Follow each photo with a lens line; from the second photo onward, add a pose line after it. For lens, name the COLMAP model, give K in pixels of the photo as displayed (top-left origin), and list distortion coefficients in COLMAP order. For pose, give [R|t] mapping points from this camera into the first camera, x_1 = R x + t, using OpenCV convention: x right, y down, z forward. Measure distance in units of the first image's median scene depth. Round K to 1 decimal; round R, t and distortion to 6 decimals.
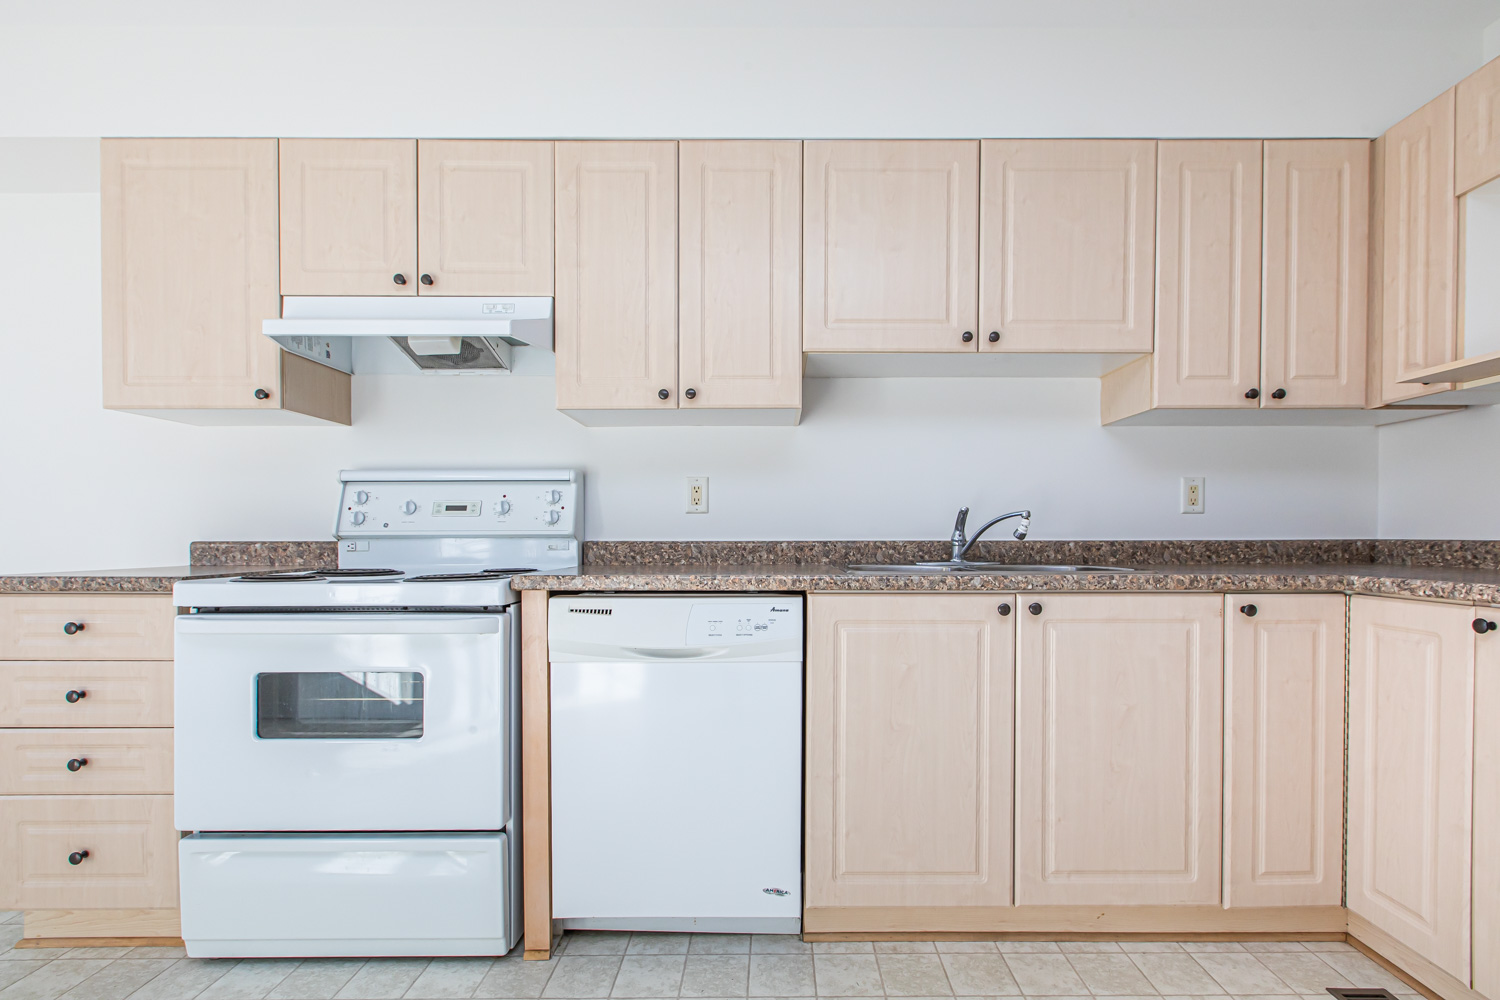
lens RADIAL K [[677.2, 0, 786.4], [0, 677.2, 544.2], [0, 0, 1]] dist [-0.003158, 0.000612]
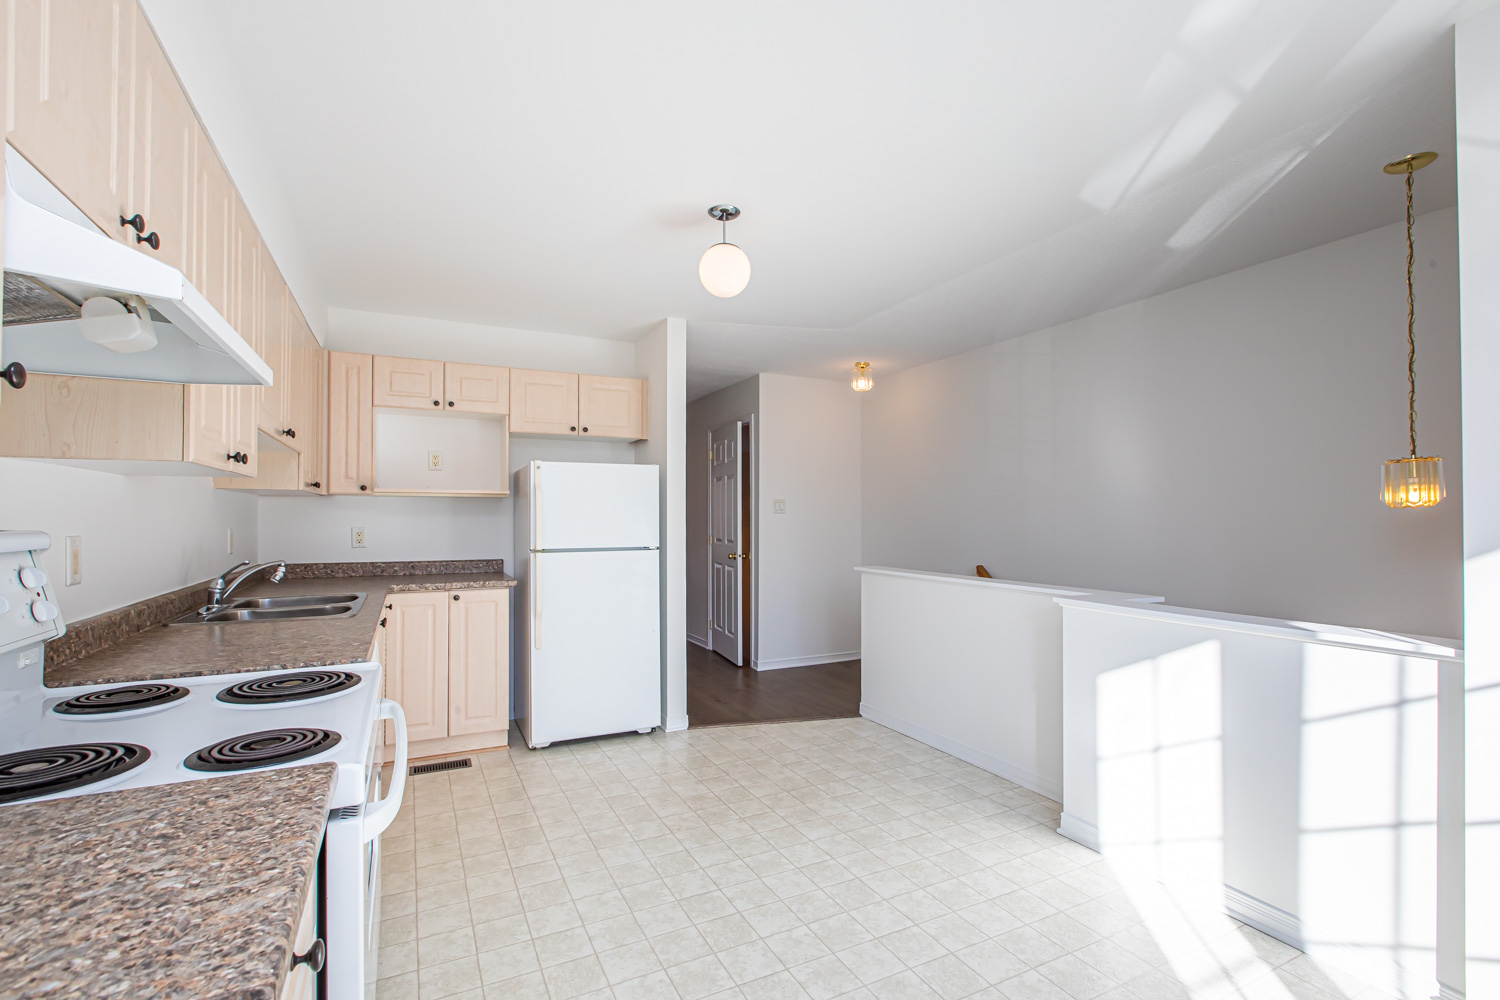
lens RADIAL K [[677.2, 0, 746.9], [0, 677.2, 504.2], [0, 0, 1]] dist [-0.003158, 0.000612]
pose [[-0.444598, 0.016192, 0.895584, -1.453467], [0.016395, 0.999816, -0.009938, -0.151597], [-0.895580, 0.010265, -0.444782, 0.866965]]
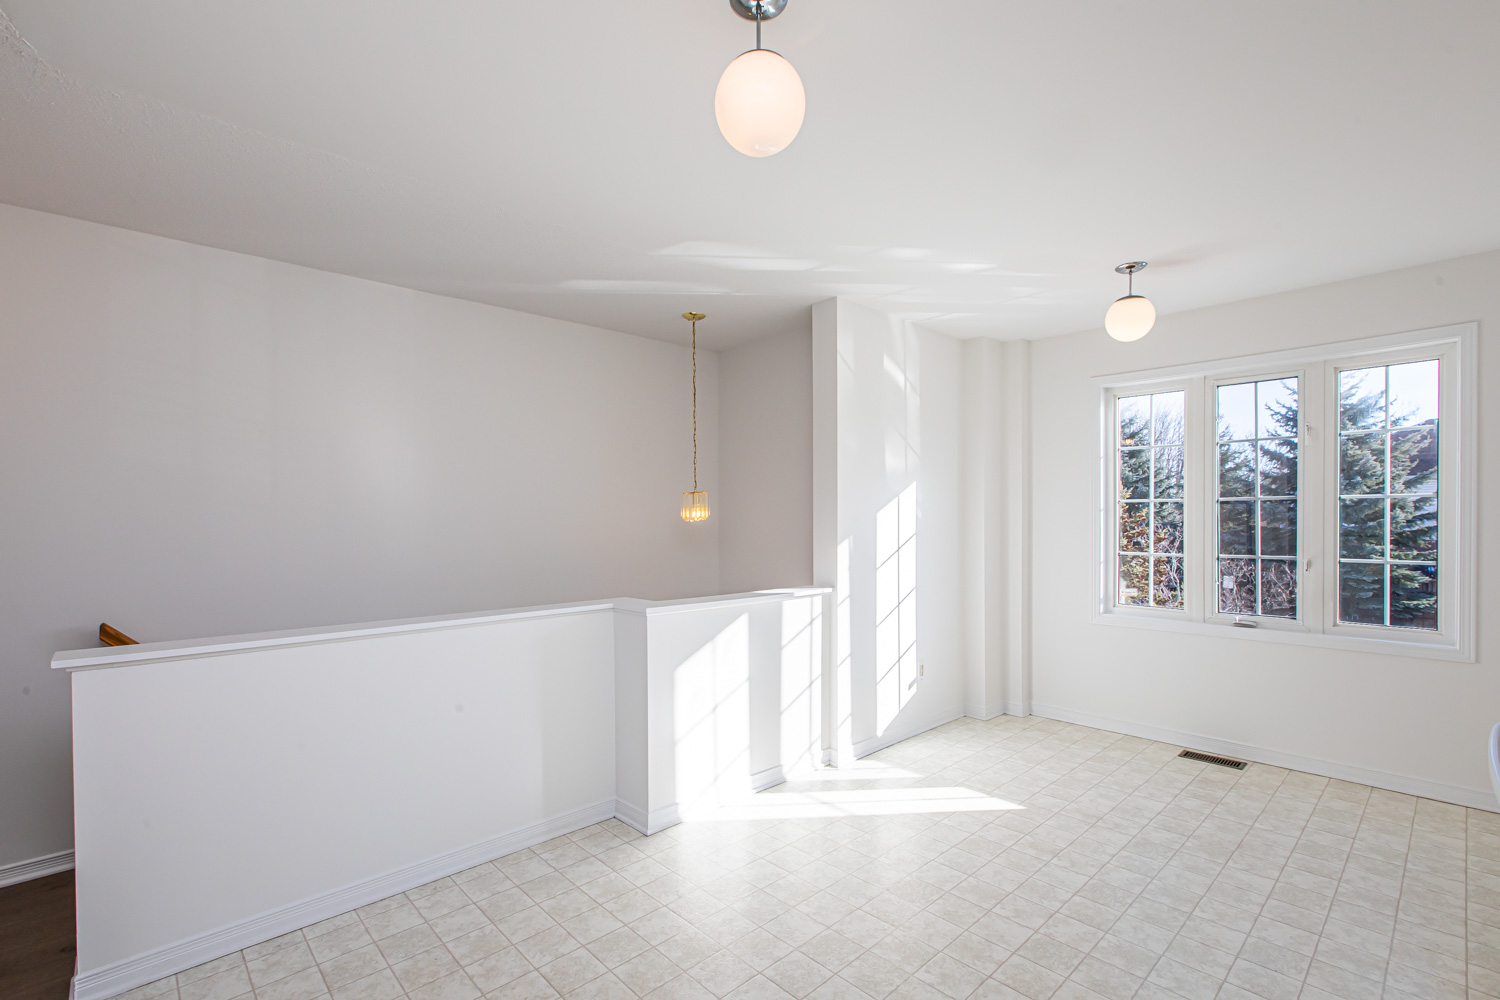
lens RADIAL K [[677.2, 0, 751.8], [0, 677.2, 512.1], [0, 0, 1]] dist [-0.003158, 0.000612]
pose [[-0.731750, -0.002452, -0.681568, 0.562022], [-0.007780, 0.999958, 0.004756, -0.176942], [0.681528, 0.008783, -0.731739, 0.872384]]
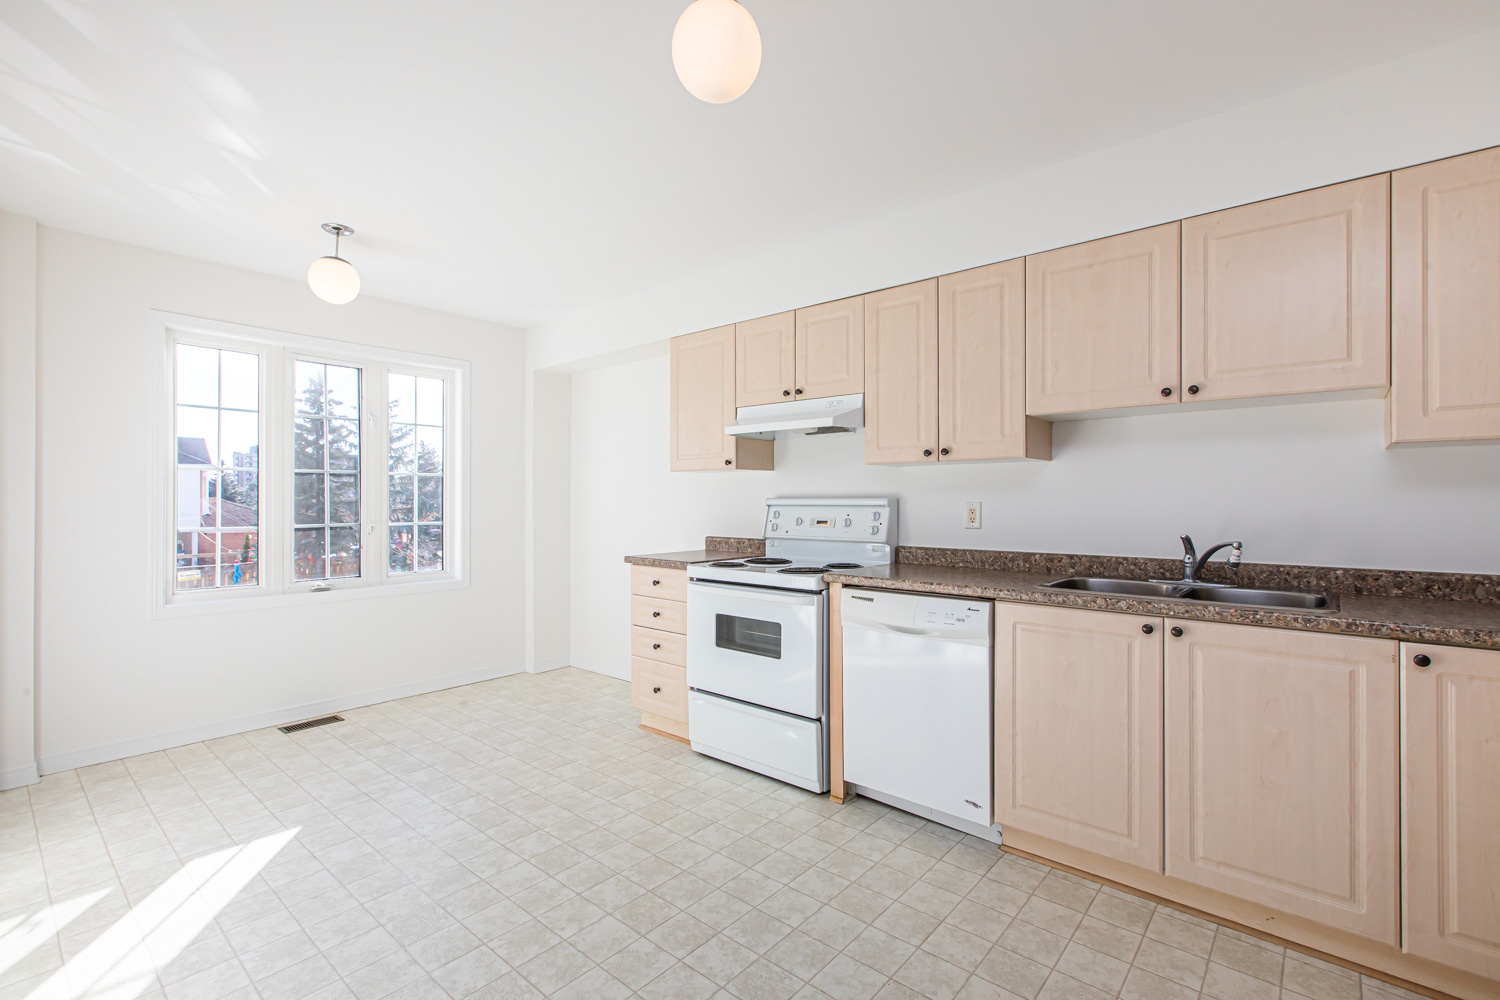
lens RADIAL K [[677.2, 0, 743.7], [0, 677.2, 499.7], [0, 0, 1]] dist [-0.003158, 0.000612]
pose [[0.743472, -0.000218, -0.668768, 0.556501], [-0.006198, 0.999955, -0.007216, -0.118087], [0.668739, 0.009510, 0.743437, -0.391228]]
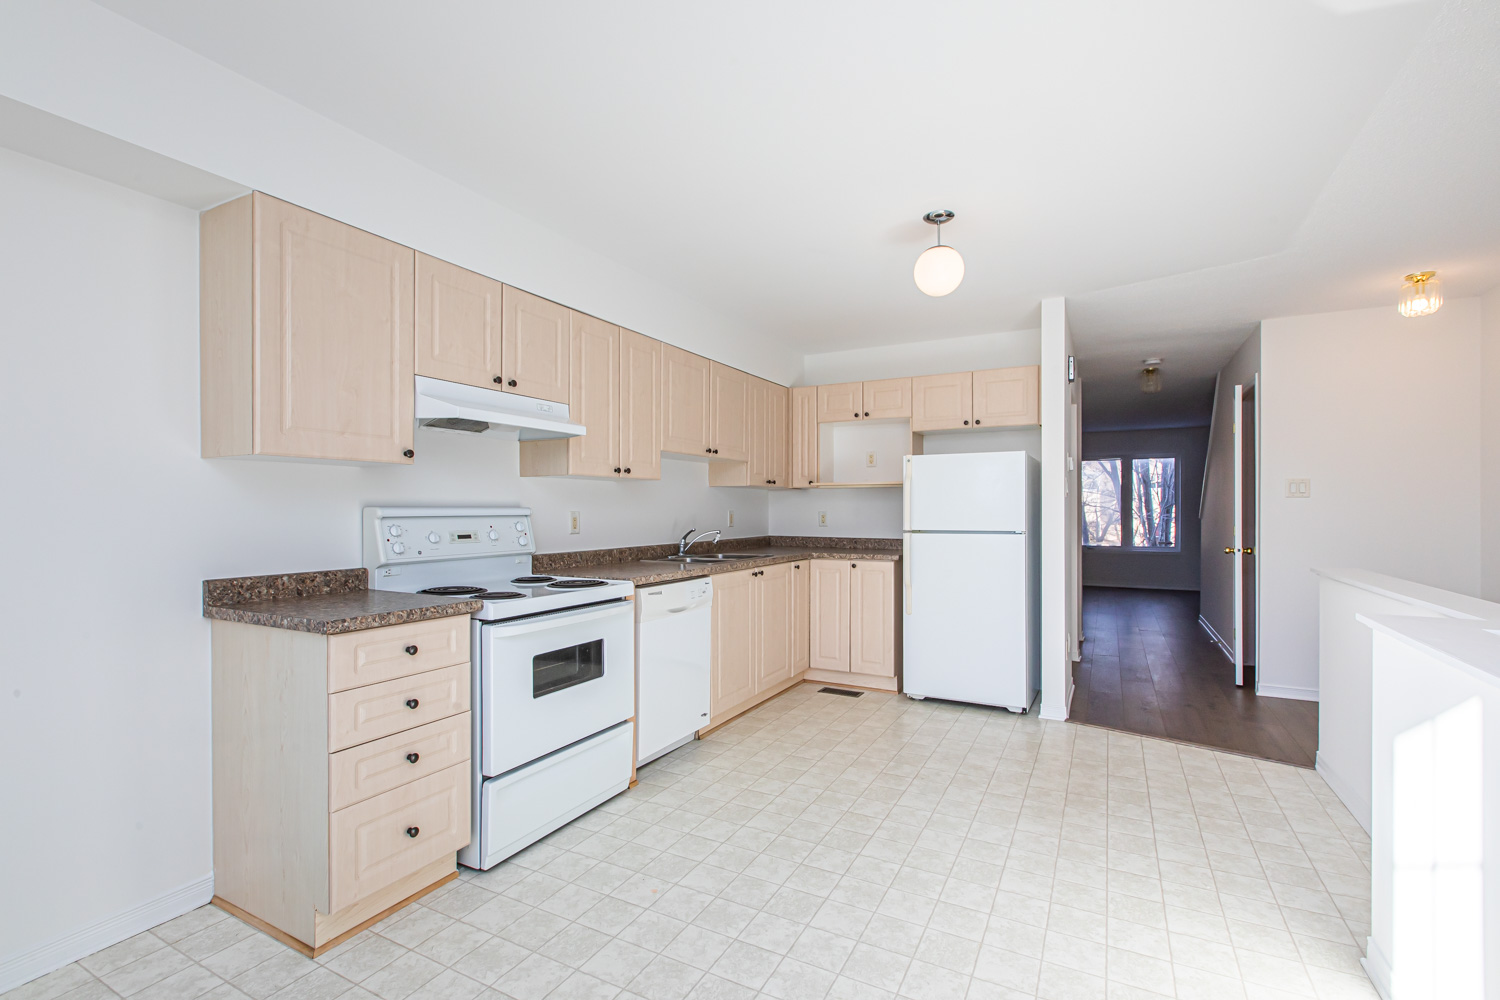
lens RADIAL K [[677.2, 0, 756.7], [0, 677.2, 489.8], [0, 0, 1]] dist [-0.003158, 0.000612]
pose [[0.472532, 0.026016, 0.880929, -1.736282], [0.019493, 0.999011, -0.039959, -0.101060], [-0.881098, 0.036054, 0.471558, -0.164712]]
